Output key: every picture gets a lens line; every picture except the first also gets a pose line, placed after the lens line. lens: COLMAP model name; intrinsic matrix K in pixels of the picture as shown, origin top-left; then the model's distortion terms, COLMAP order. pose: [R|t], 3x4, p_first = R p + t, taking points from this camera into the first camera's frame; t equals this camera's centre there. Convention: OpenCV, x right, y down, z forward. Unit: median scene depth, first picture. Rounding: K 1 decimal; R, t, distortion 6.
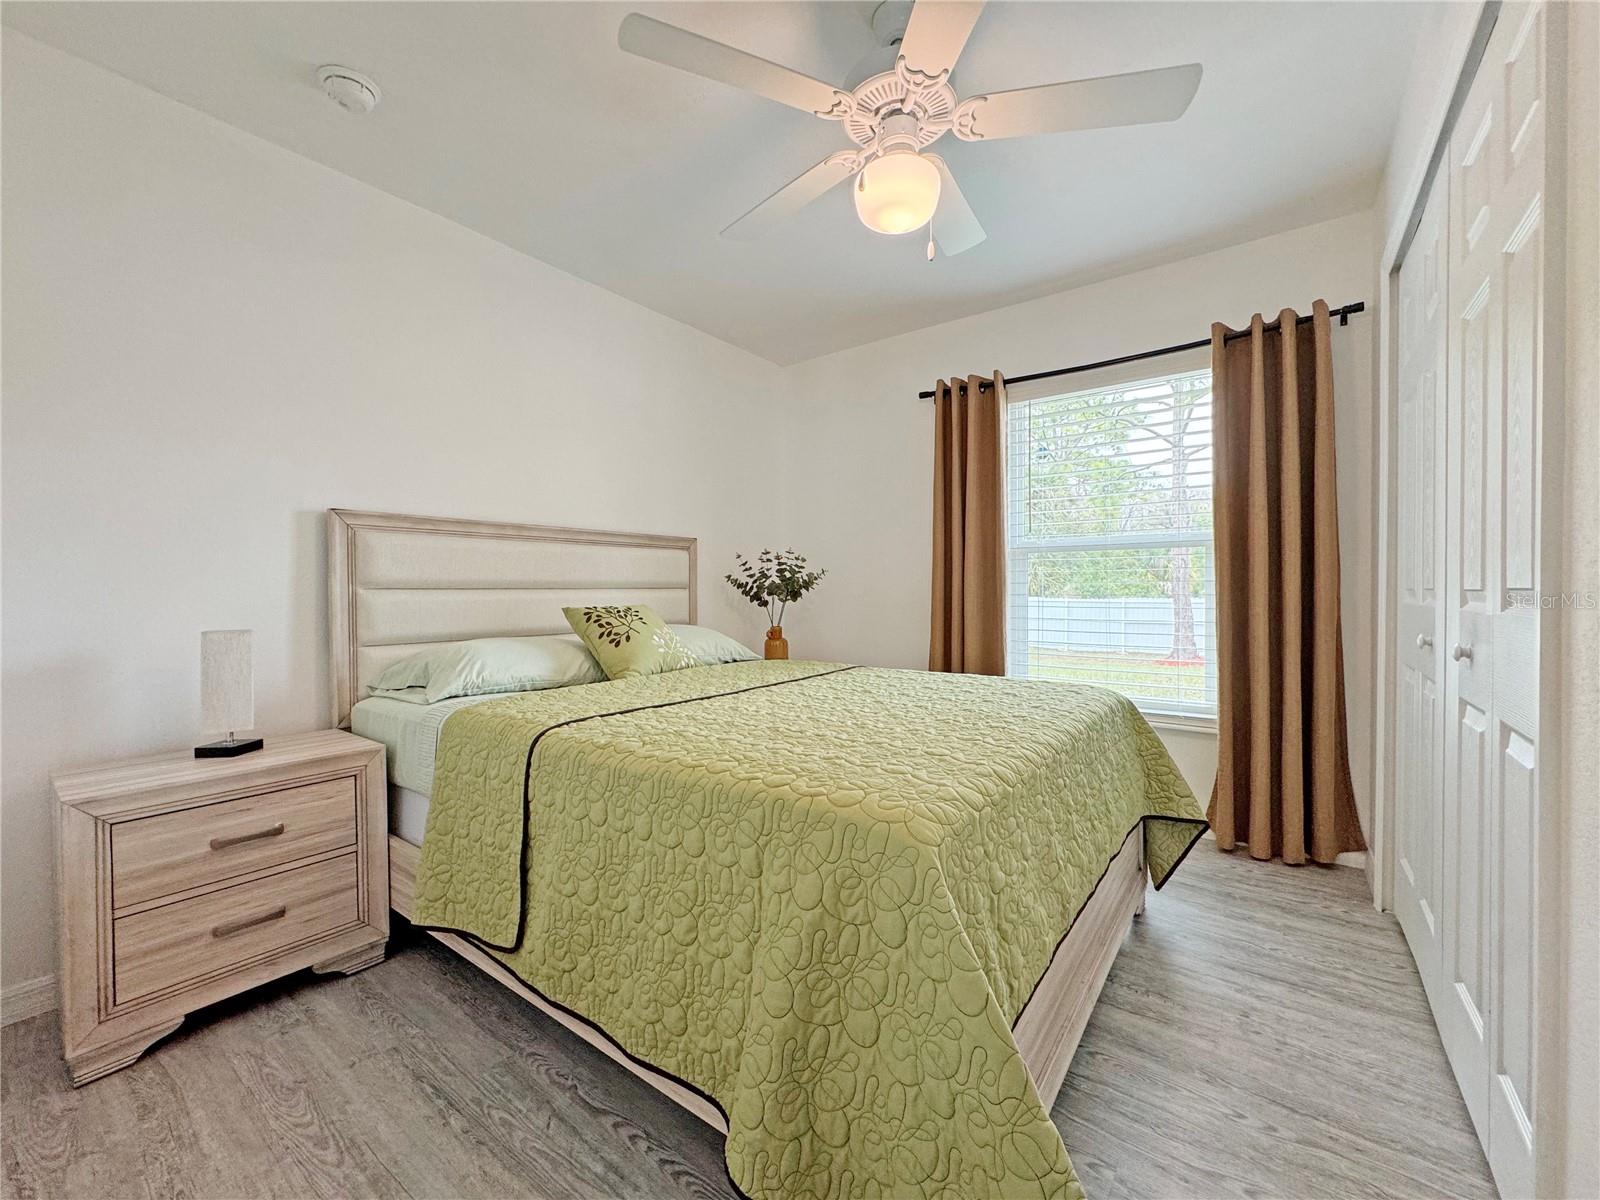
lens RADIAL K [[632.7, 0, 801.7], [0, 632.7, 601.5], [0, 0, 1]] dist [-0.003049, -0.000440]
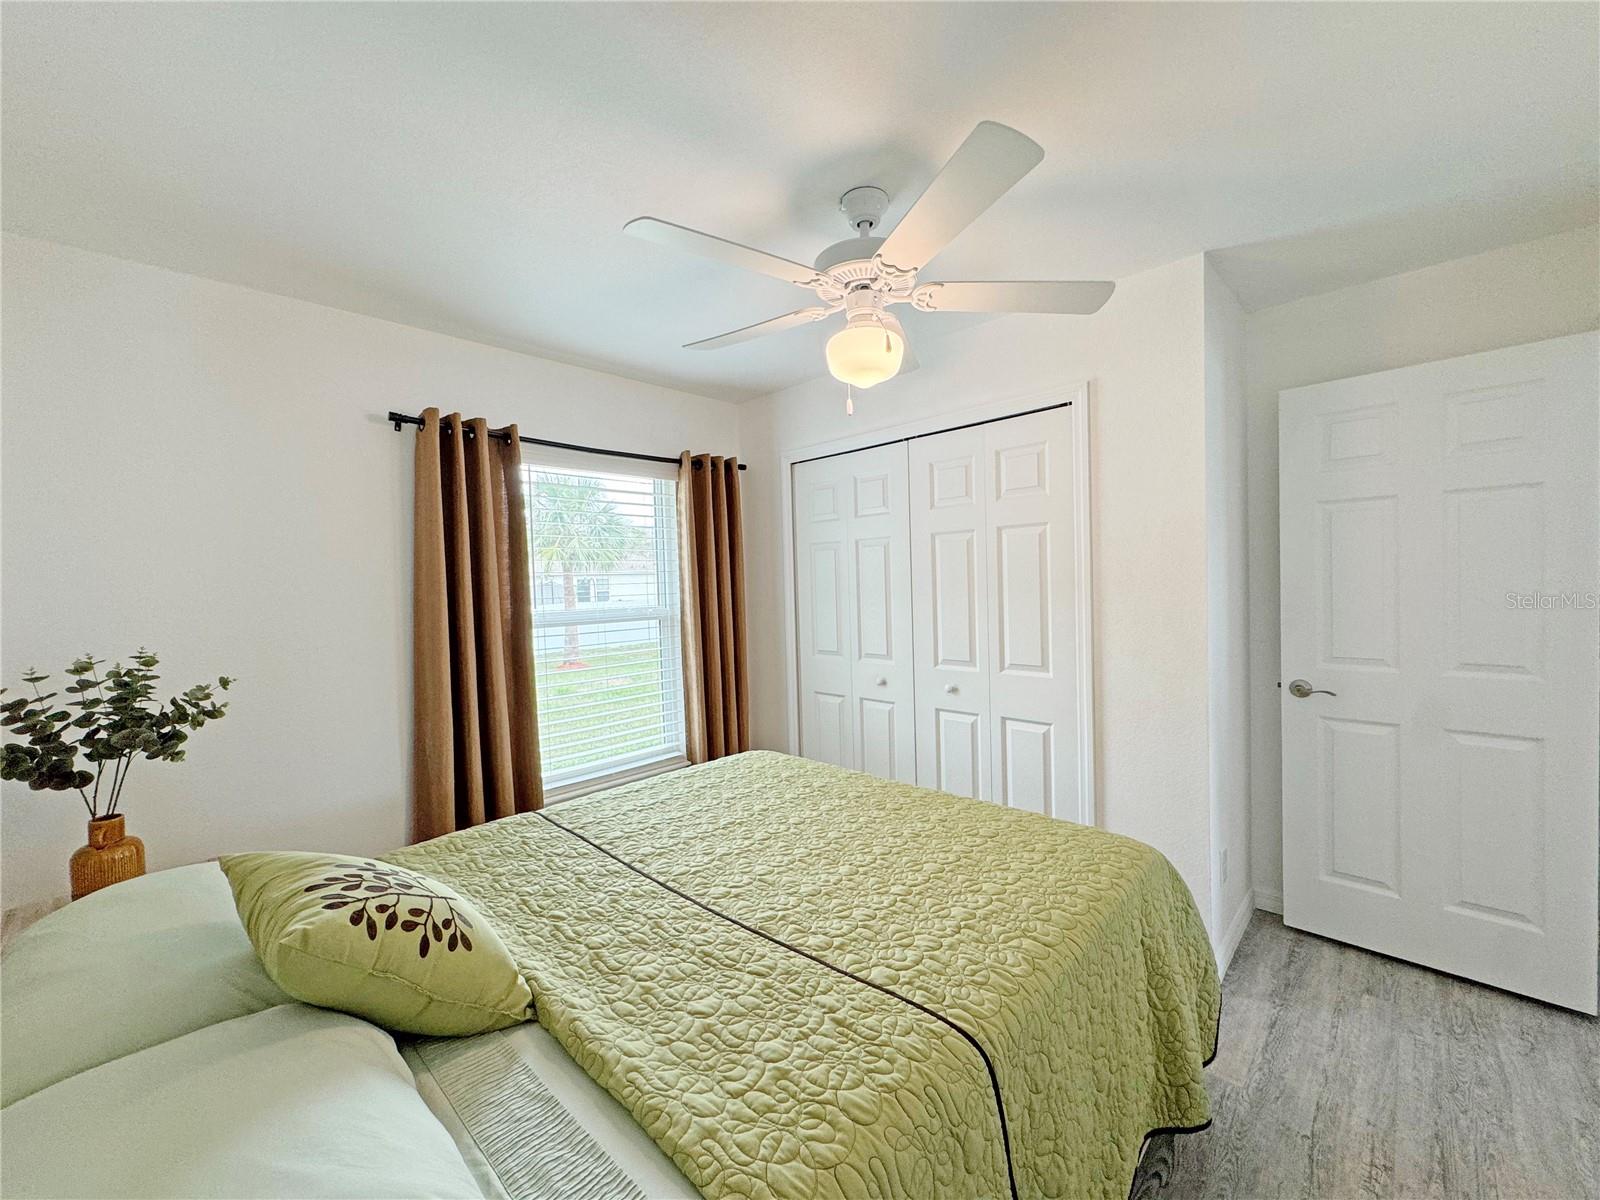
lens RADIAL K [[632.7, 0, 801.7], [0, 632.7, 601.5], [0, 0, 1]] dist [-0.003049, -0.000440]
pose [[0.132371, -0.054770, 0.989686, -0.436316], [0.062164, 0.996965, 0.046859, -0.115090], [-0.989249, 0.055320, 0.135374, 0.423192]]
